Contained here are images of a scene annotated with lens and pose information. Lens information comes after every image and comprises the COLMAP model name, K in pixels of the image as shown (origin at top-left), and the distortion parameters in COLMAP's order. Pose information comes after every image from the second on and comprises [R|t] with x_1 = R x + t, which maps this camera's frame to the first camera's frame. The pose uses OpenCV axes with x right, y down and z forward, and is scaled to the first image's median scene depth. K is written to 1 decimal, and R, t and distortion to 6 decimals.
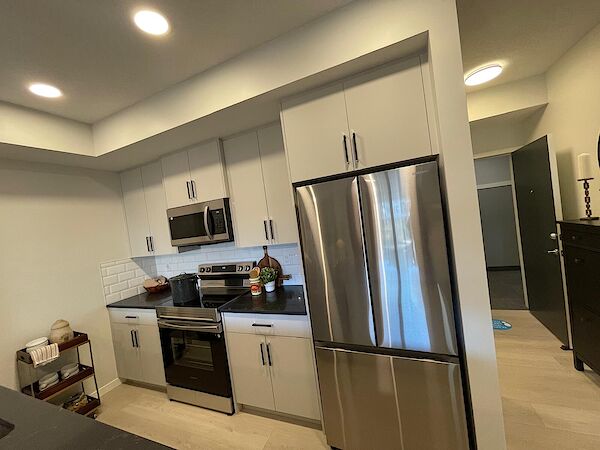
lens RADIAL K [[246.4, 0, 299.8], [0, 246.4, 223.4], [0, 0, 1]] dist [-0.004773, -0.000453]
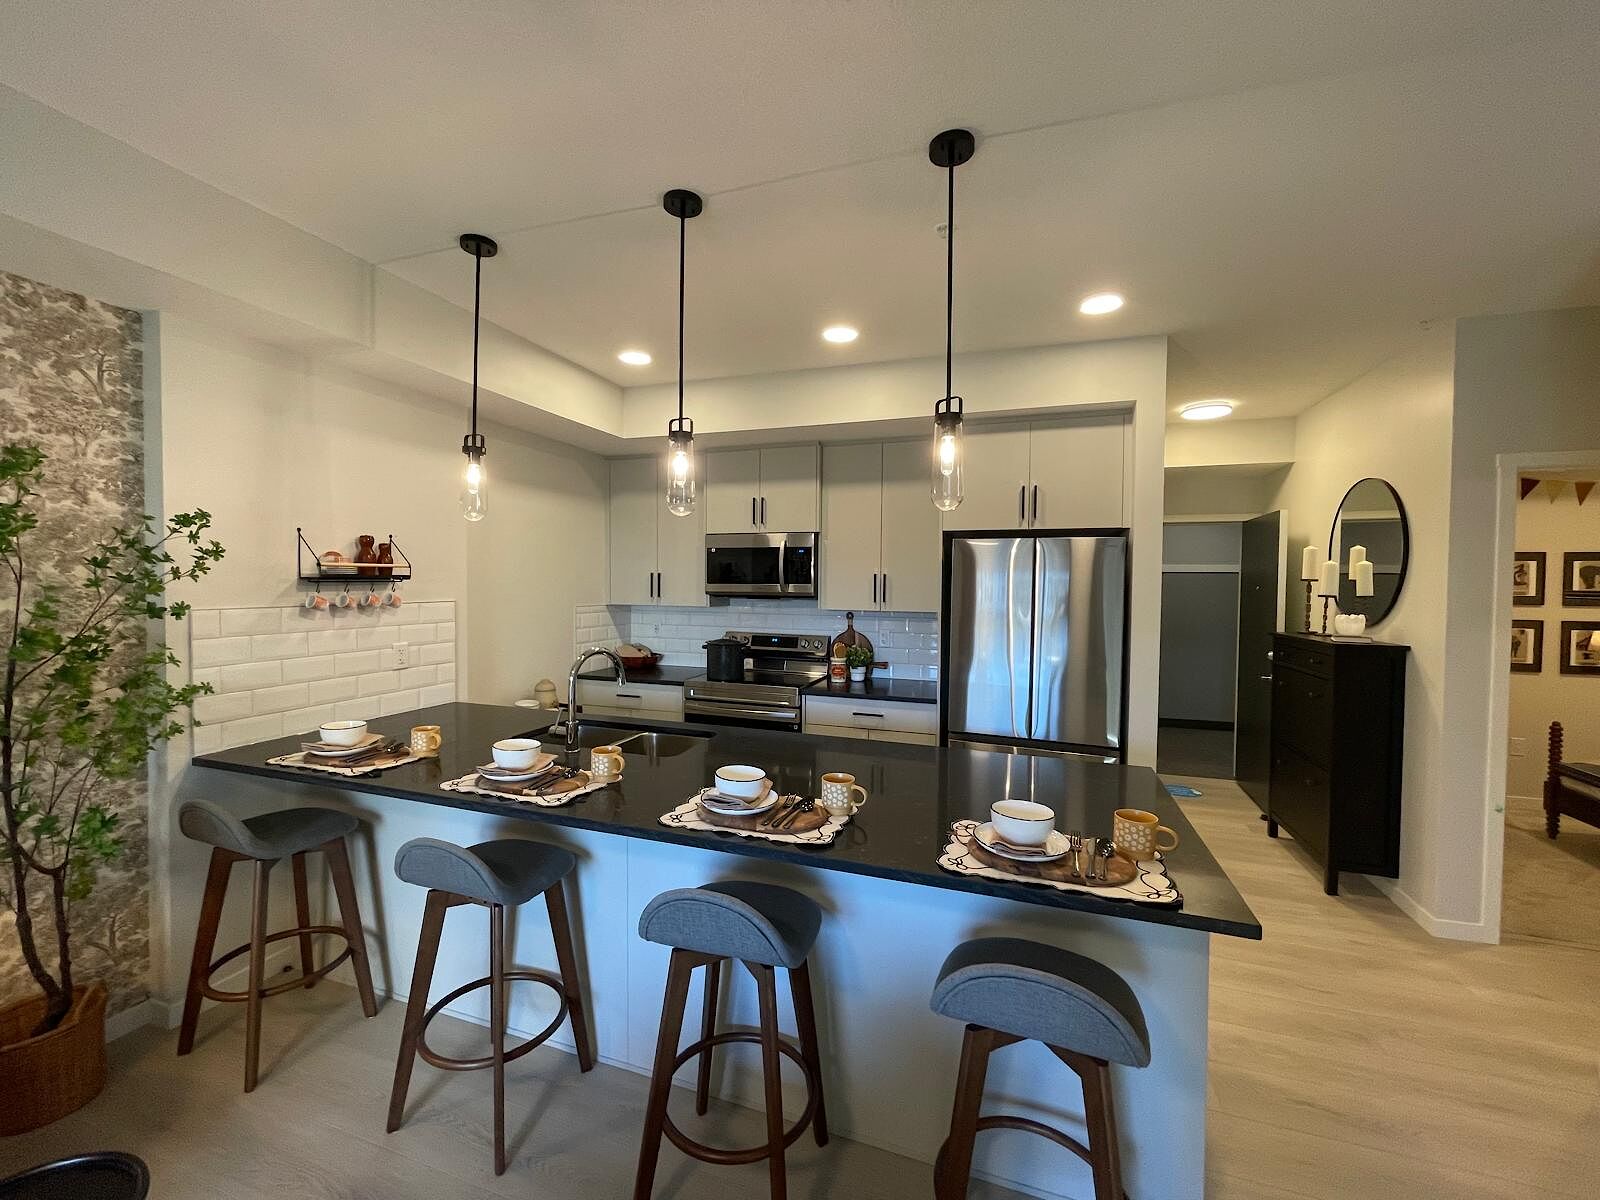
lens RADIAL K [[657.2, 0, 795.1], [0, 657.2, 598.0], [0, 0, 1]] dist [-0.004773, -0.000453]
pose [[0.987900, 0.139634, 0.067503, -0.438672], [-0.139620, 0.990193, -0.004938, 0.086835], [-0.067531, -0.004547, 0.997707, -0.748705]]
